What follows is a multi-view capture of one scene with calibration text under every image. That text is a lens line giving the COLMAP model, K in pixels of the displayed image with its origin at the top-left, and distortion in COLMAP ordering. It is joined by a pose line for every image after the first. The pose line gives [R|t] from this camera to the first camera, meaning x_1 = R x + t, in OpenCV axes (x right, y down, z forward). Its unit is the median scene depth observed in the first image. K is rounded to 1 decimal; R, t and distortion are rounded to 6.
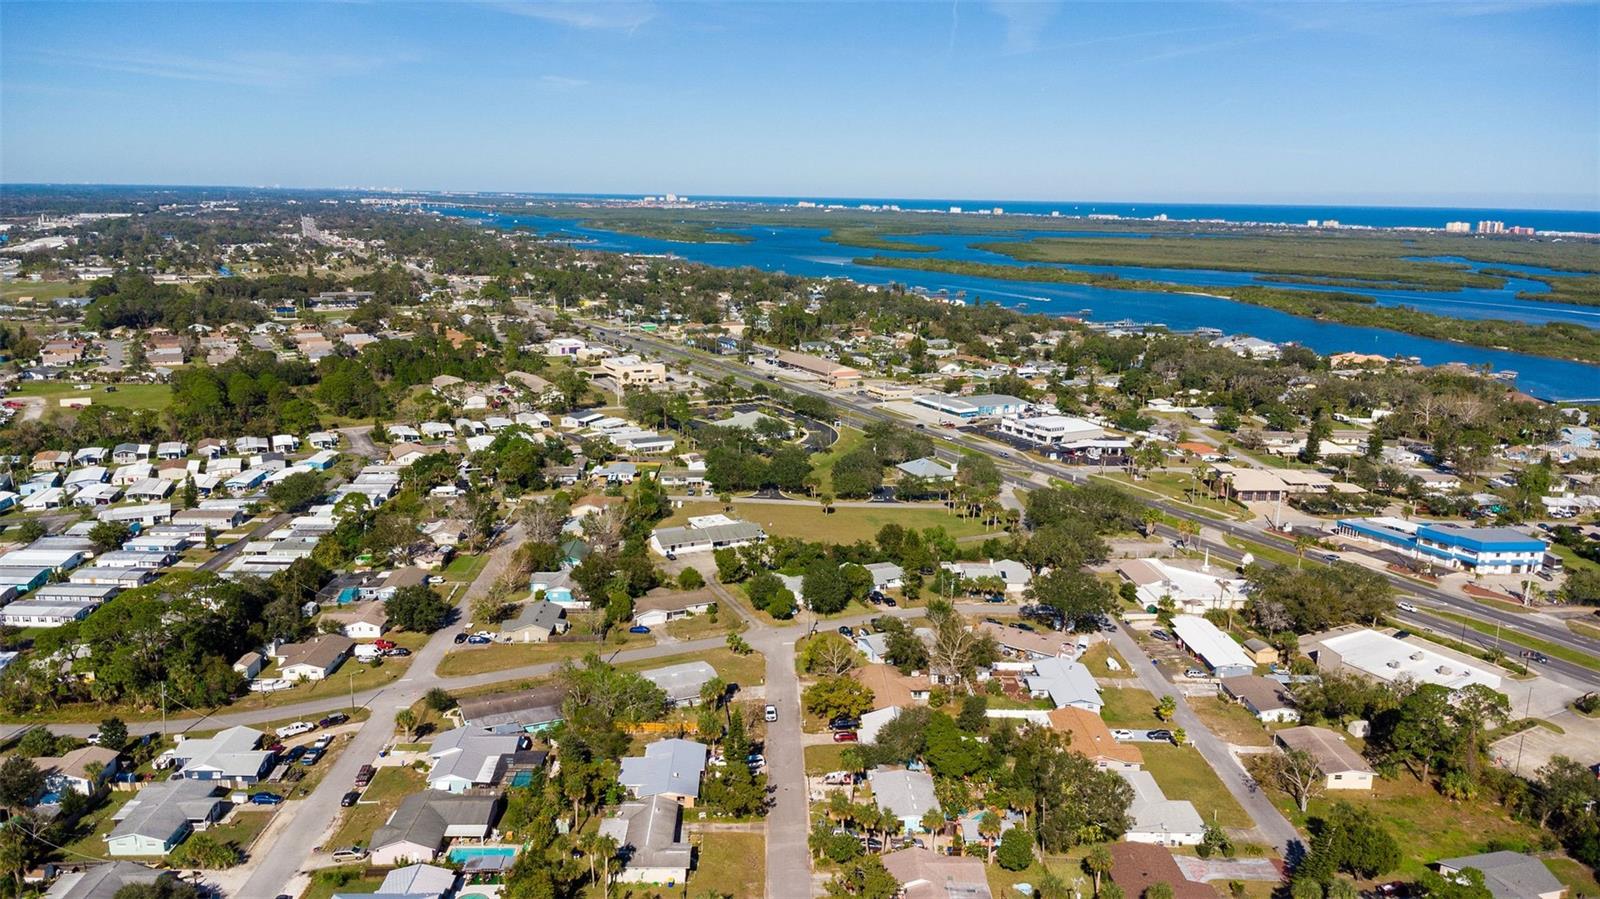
lens RADIAL K [[1155.9, 0, 800.0], [0, 1155.9, 449.5], [0, 0, 1]] dist [0.027630, -0.030542]
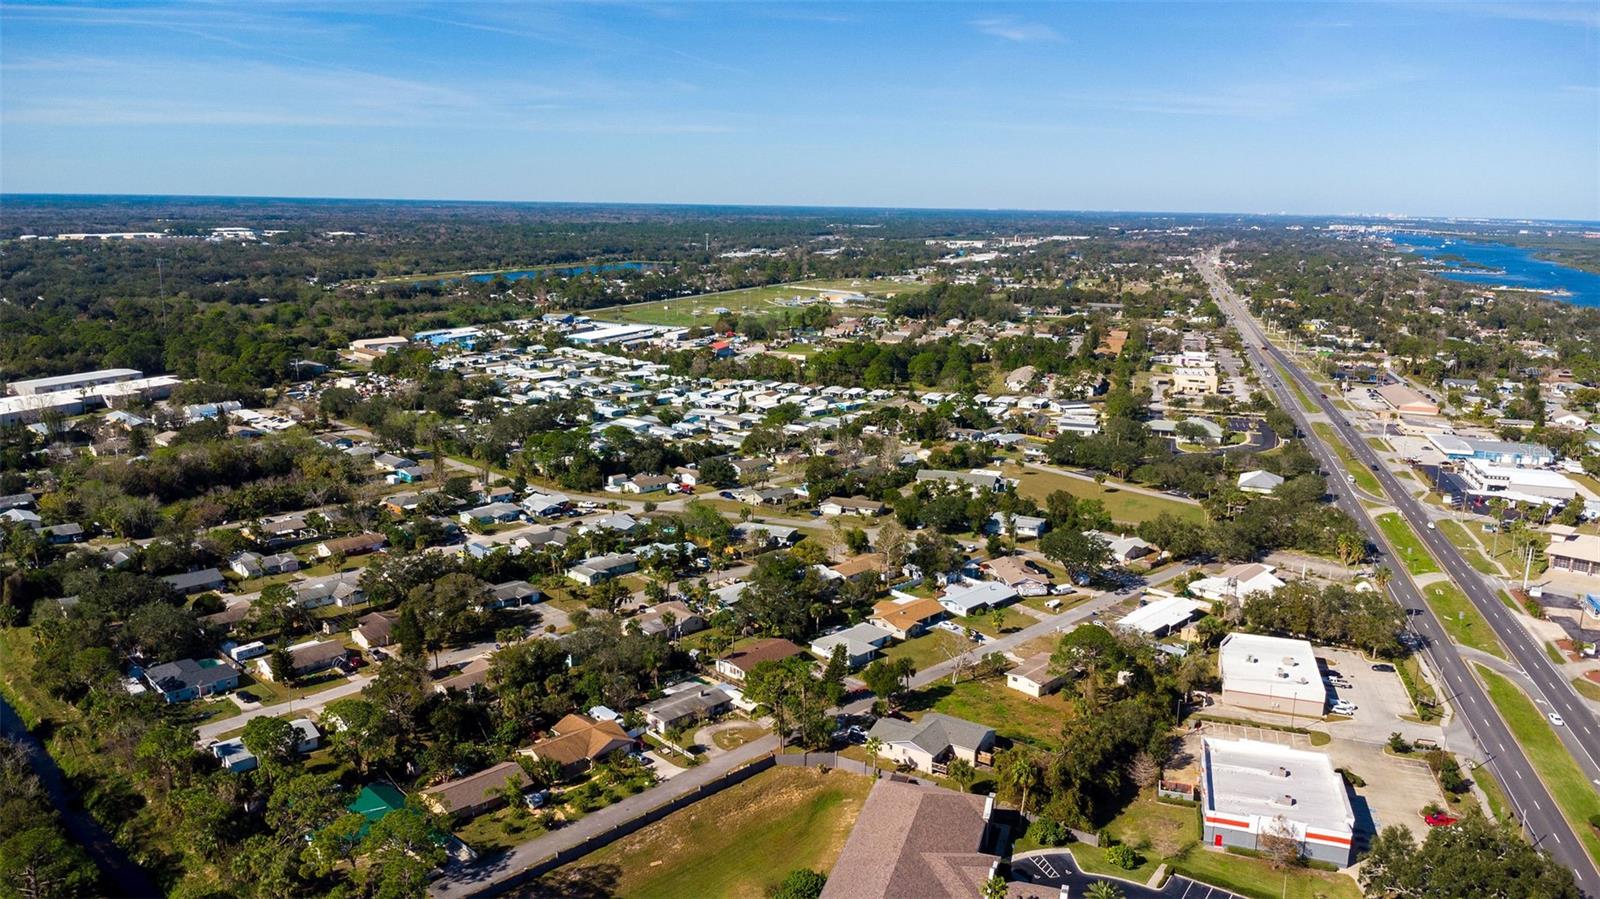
lens RADIAL K [[1149.6, 0, 782.8], [0, 1149.6, 493.9], [0, 0, 1]] dist [-0.004956, -0.004393]
pose [[0.681792, 0.173408, -0.710696, 0.593393], [-0.161070, 0.983242, 0.085389, 0.010705], [0.713593, 0.056254, 0.698298, -0.027948]]
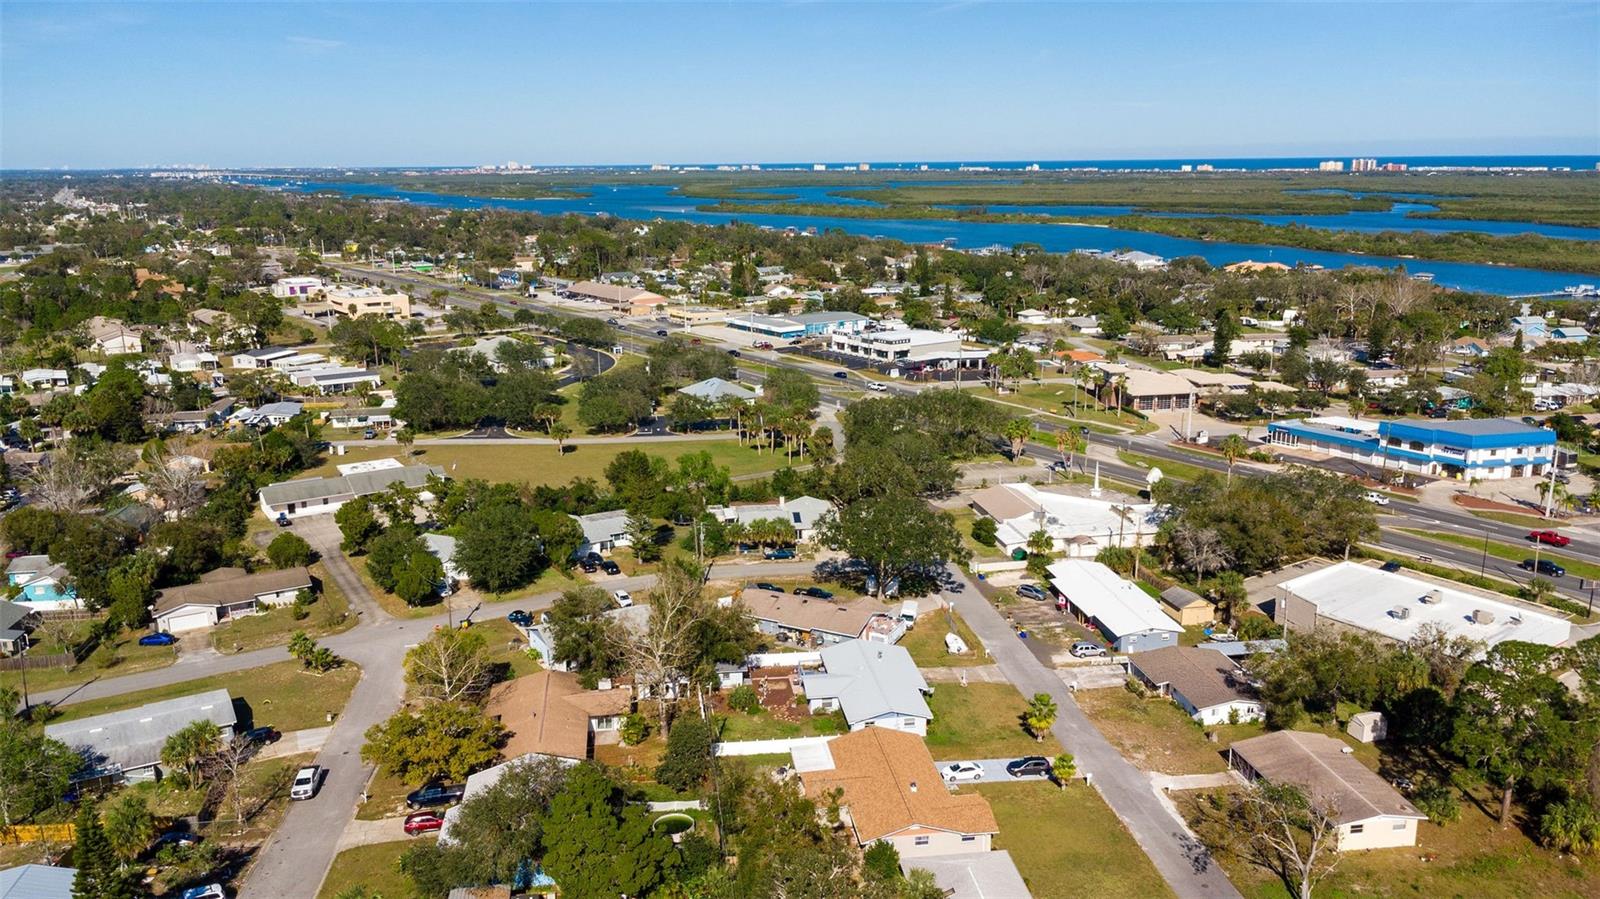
lens RADIAL K [[1222.7, 0, 800.0], [0, 1222.7, 449.5], [0, 0, 1]] dist [0.025002, -0.029458]
pose [[0.993385, -0.050859, 0.102956, 0.084770], [0.049363, 0.998636, 0.017034, 0.045604], [-0.103682, -0.011839, 0.994540, 0.246157]]
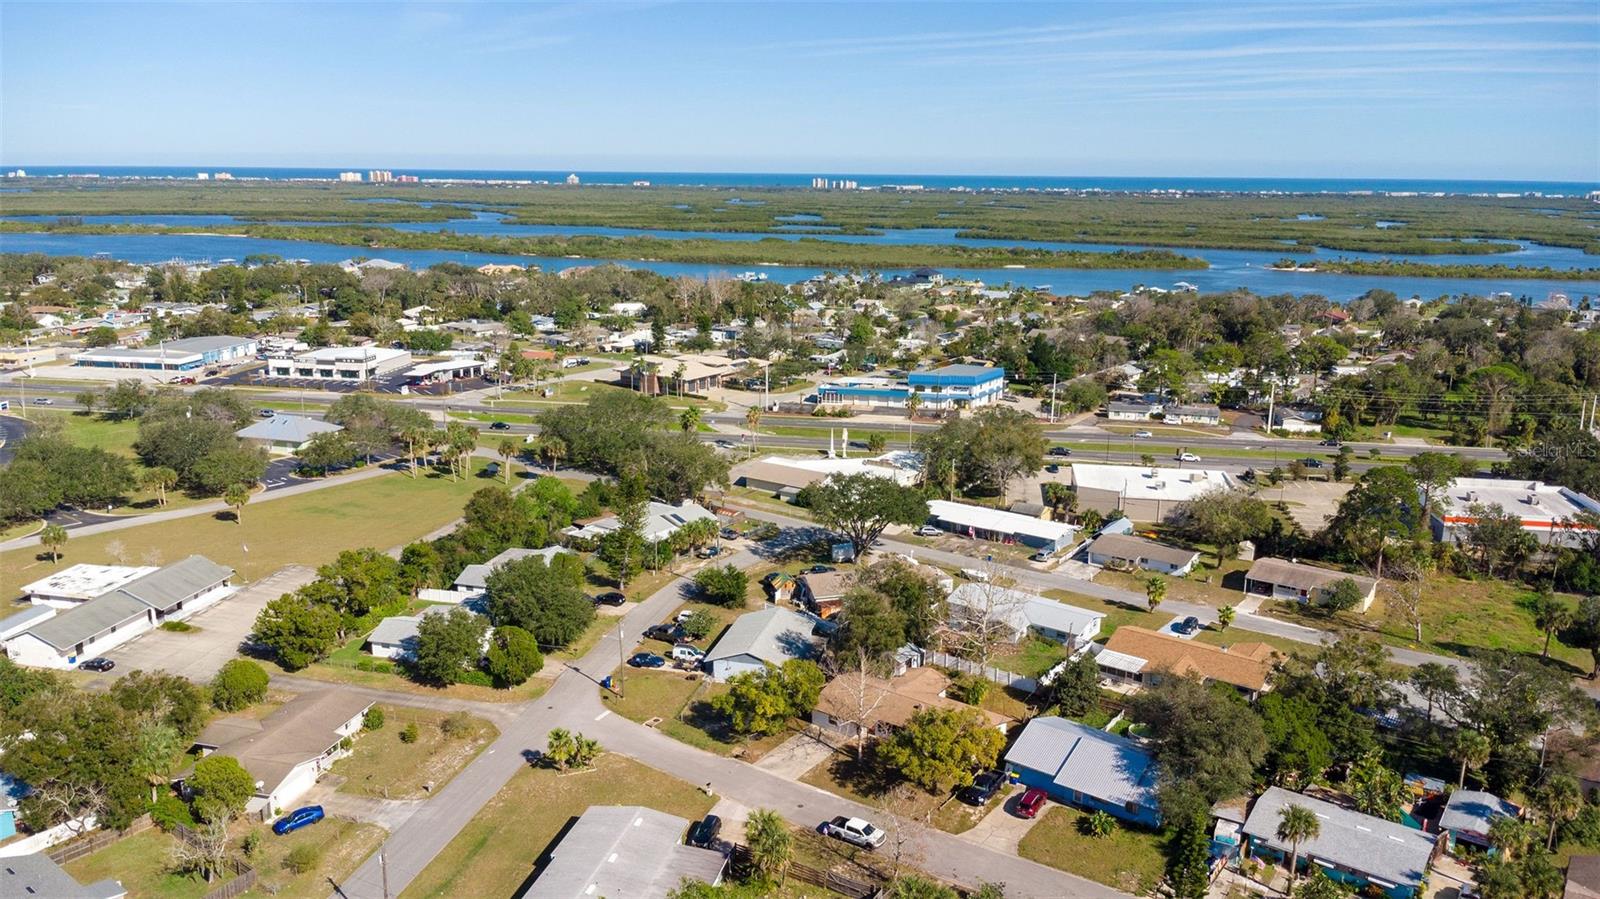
lens RADIAL K [[1155.5, 0, 800.0], [0, 1155.5, 449.5], [0, 0, 1]] dist [0.035019, -0.049797]
pose [[0.618679, -0.194662, 0.761146, -0.222939], [0.171077, 0.978950, 0.111310, 0.004580], [-0.766792, 0.061349, 0.638958, 0.399776]]
